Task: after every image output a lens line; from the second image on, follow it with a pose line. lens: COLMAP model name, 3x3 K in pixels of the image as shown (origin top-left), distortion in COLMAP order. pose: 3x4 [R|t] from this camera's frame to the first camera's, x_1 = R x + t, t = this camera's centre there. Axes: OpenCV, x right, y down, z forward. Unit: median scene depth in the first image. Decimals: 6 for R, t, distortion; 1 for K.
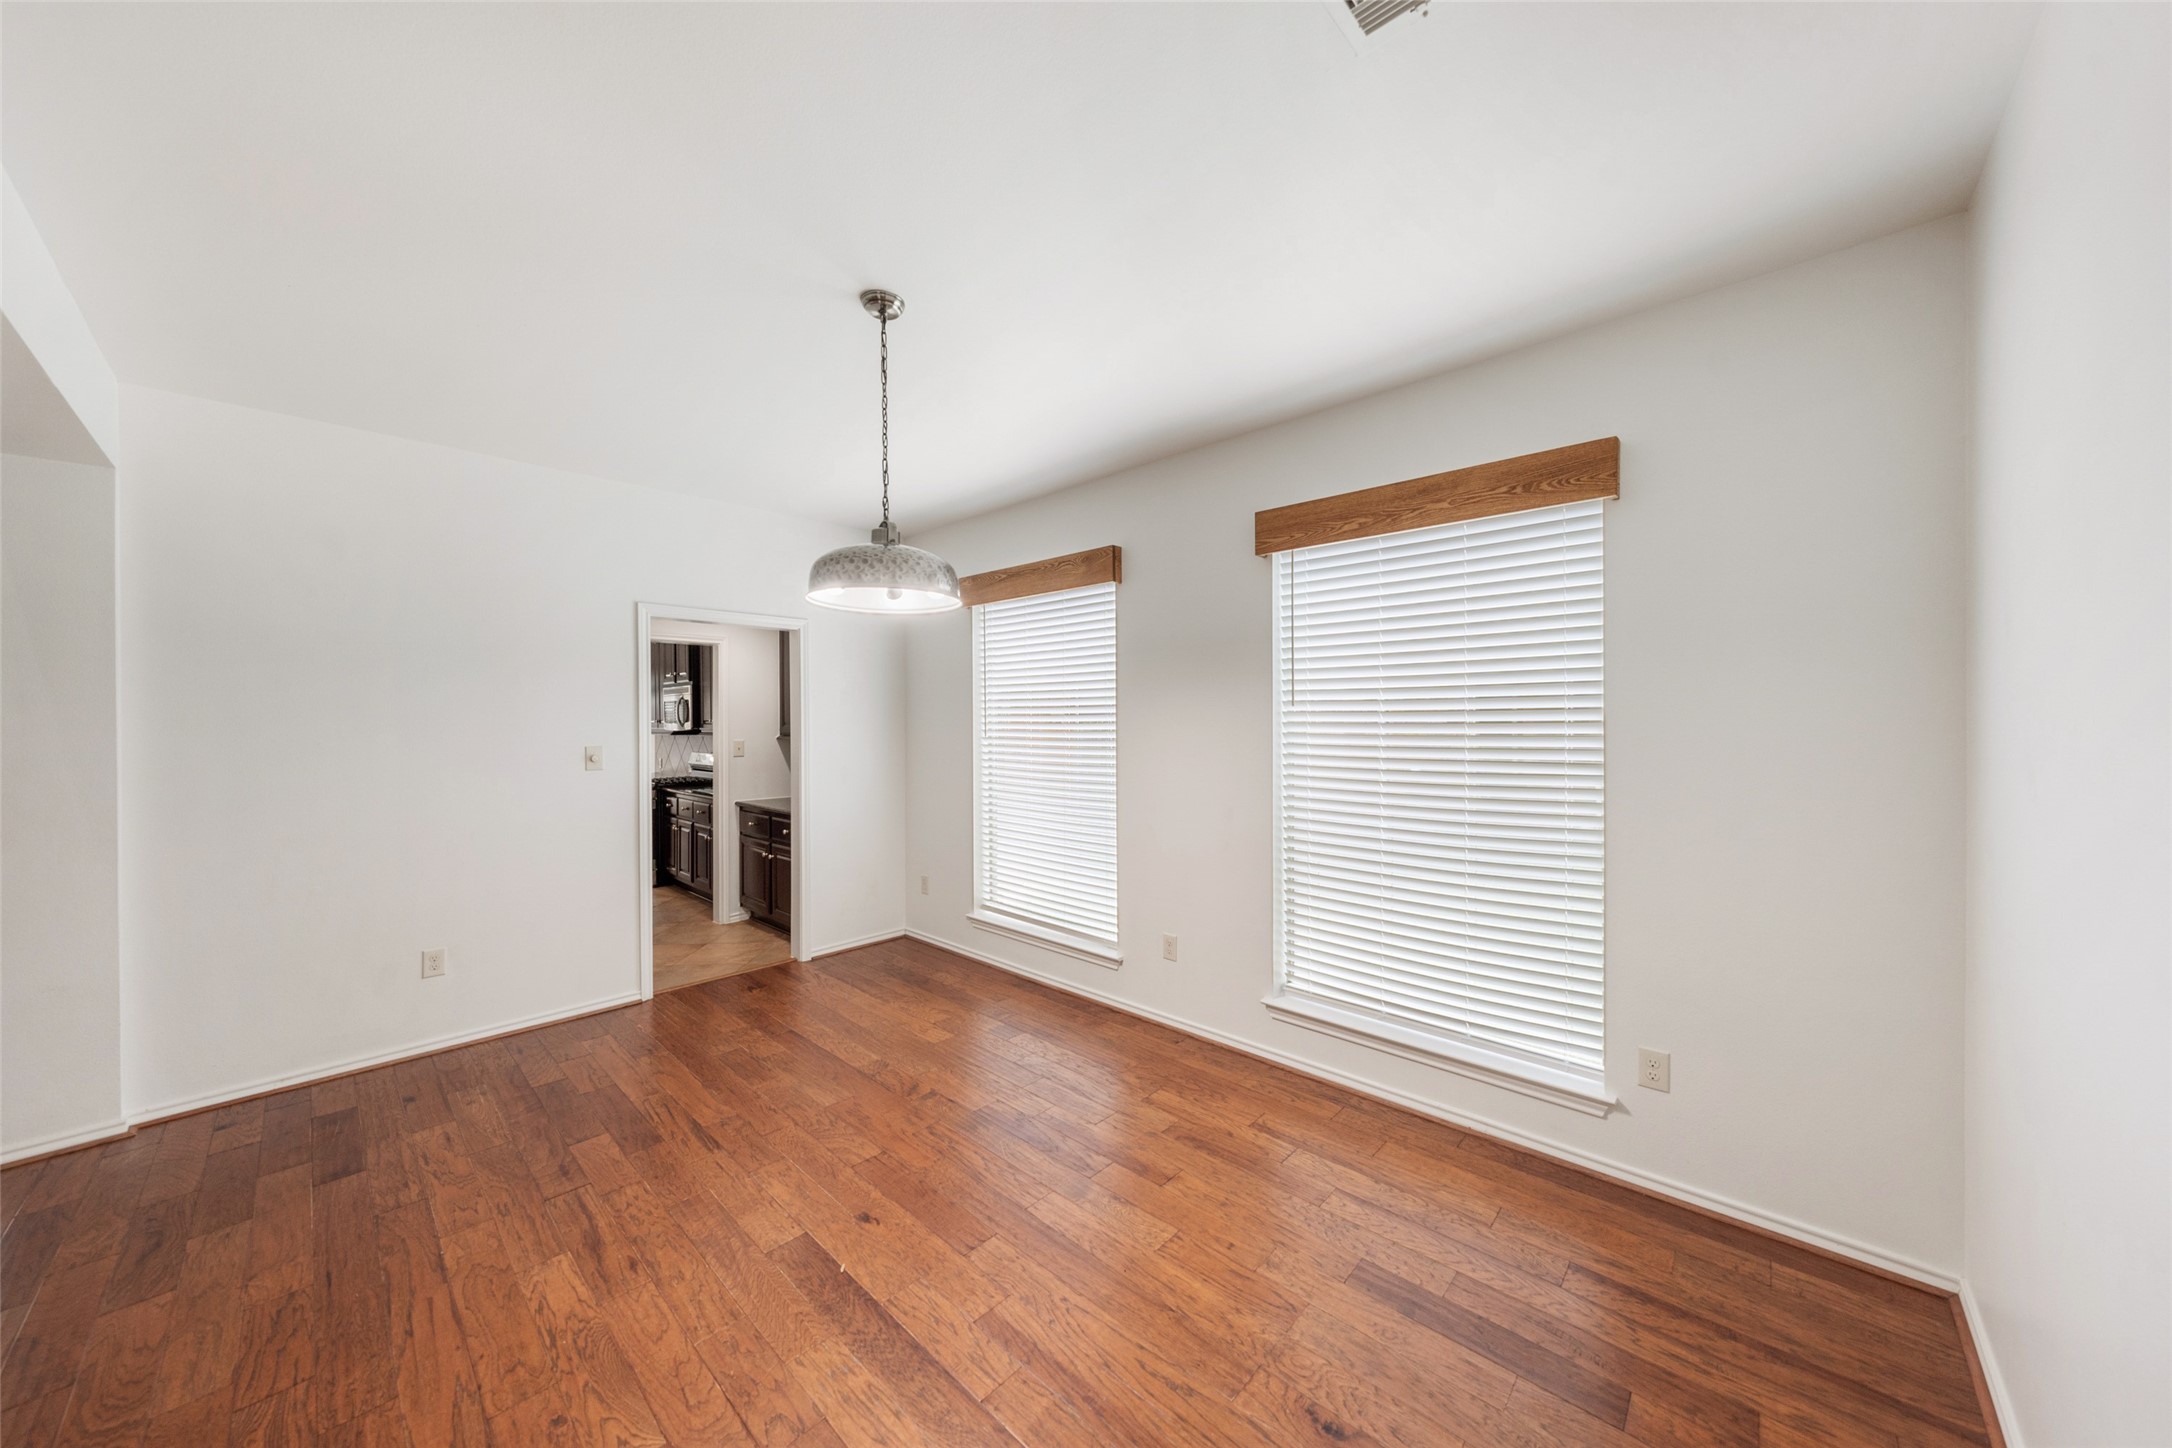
lens RADIAL K [[743.1, 0, 1077.7], [0, 743.1, 723.1], [0, 0, 1]] dist [-0.002866, 0.000018]
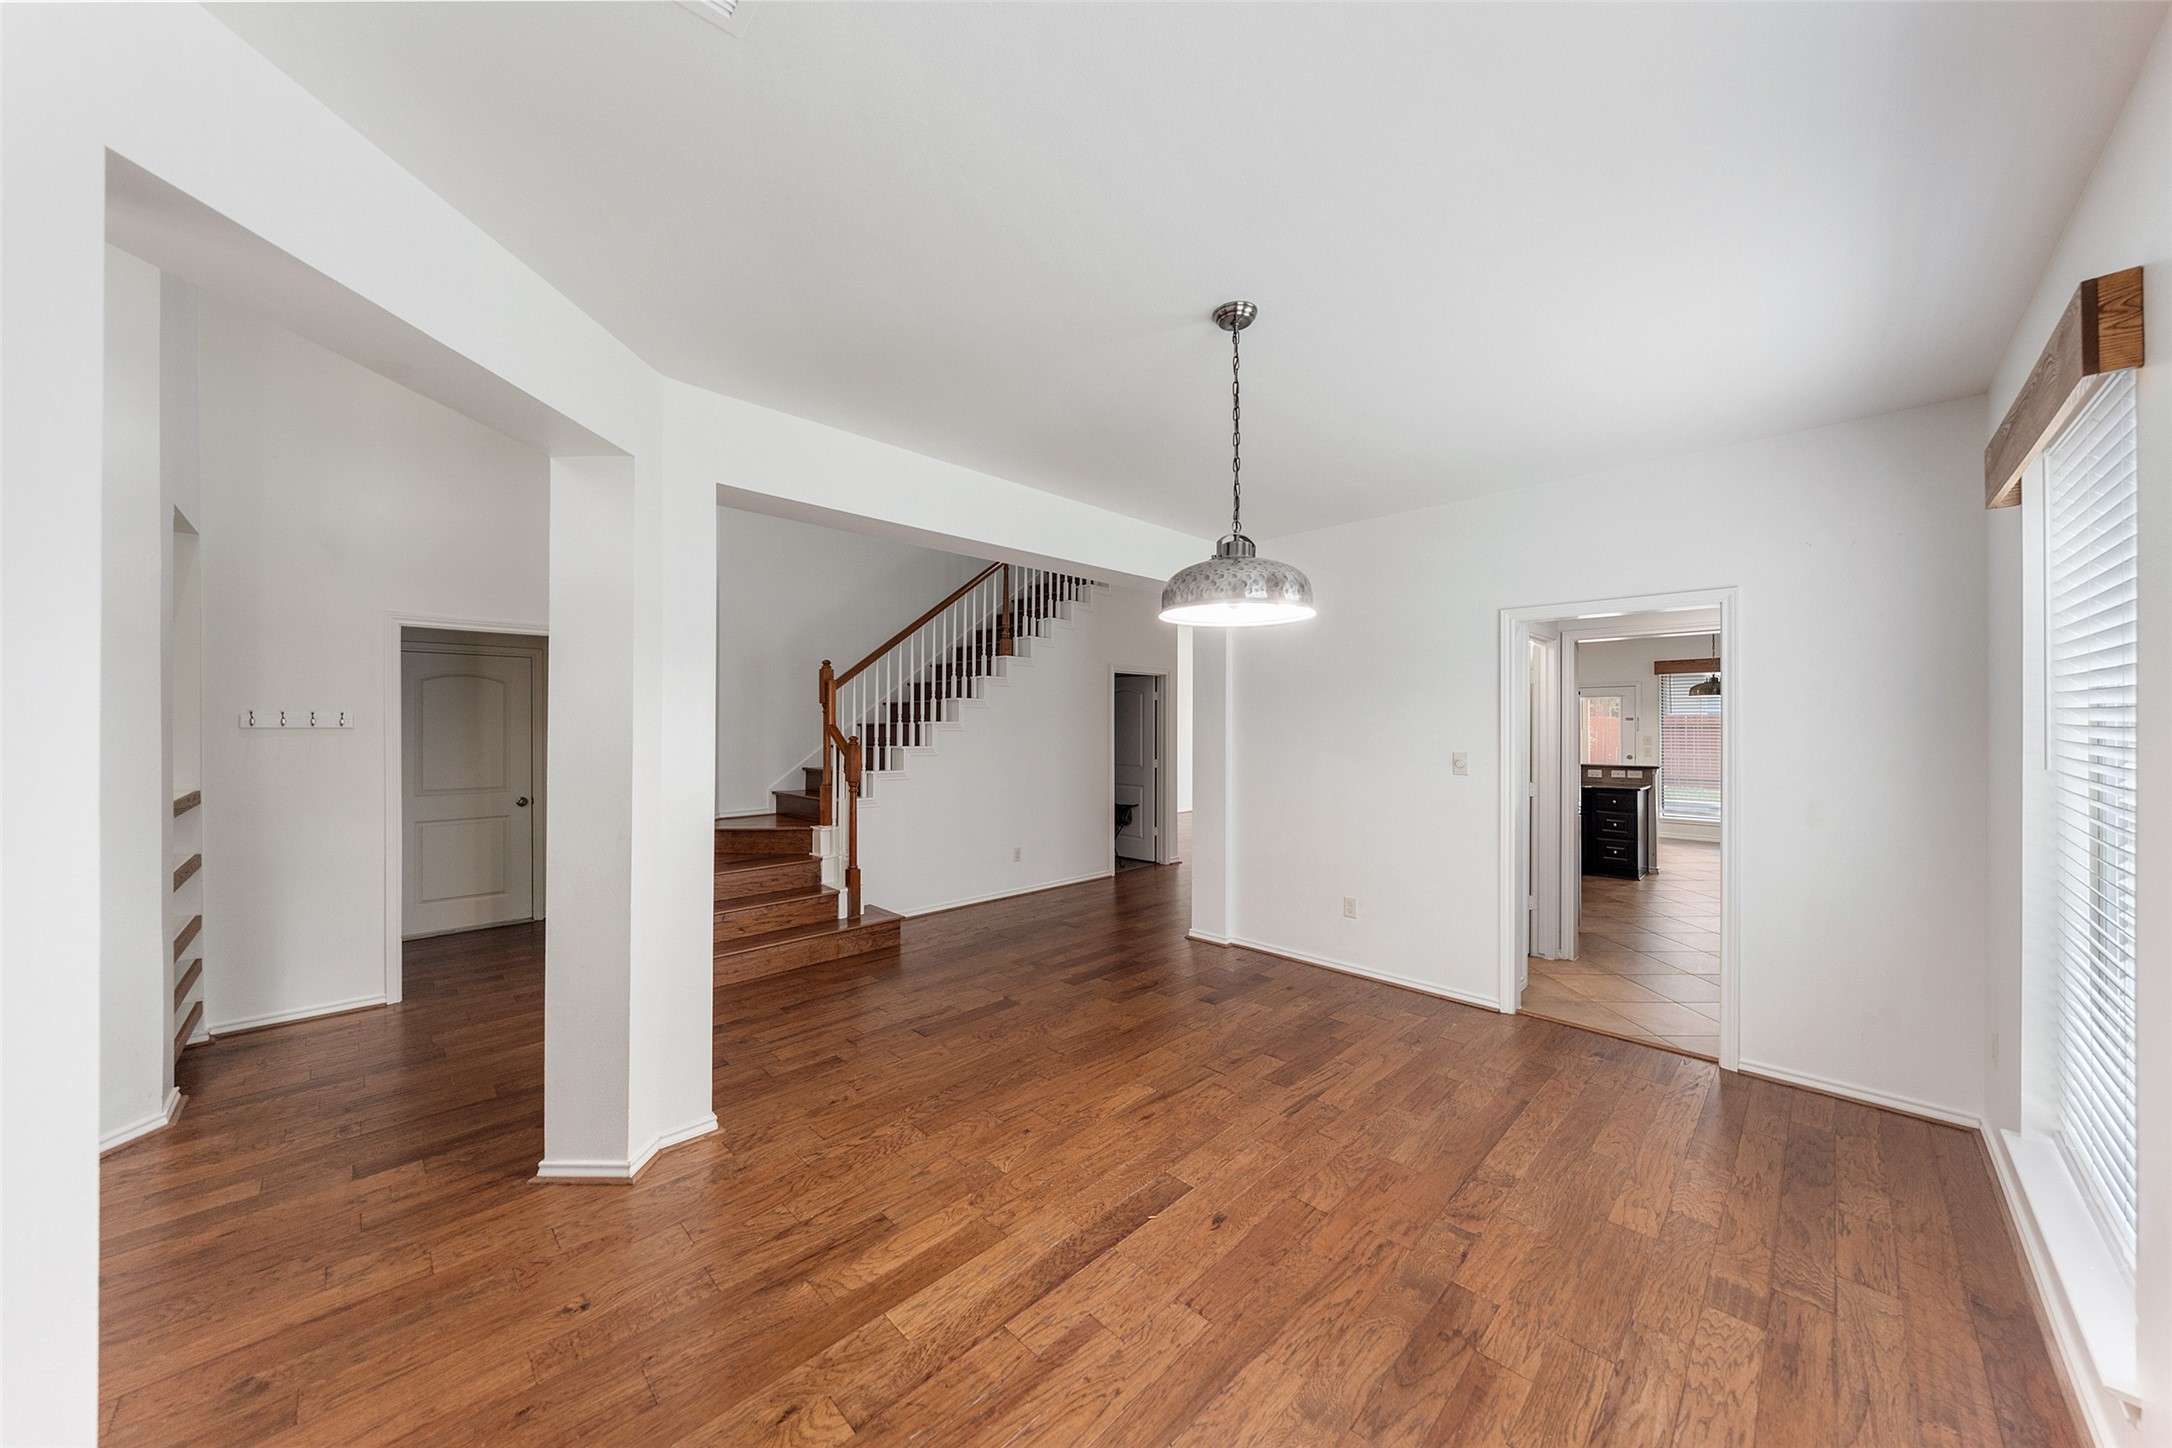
lens RADIAL K [[743.1, 0, 1077.2], [0, 743.1, 715.9], [0, 0, 1]] dist [-0.002866, 0.000018]
pose [[-0.033516, -0.002887, -0.999434, 0.748929], [-0.005602, 0.999981, -0.002700, -0.022191], [0.999422, 0.005509, -0.033532, 0.842721]]
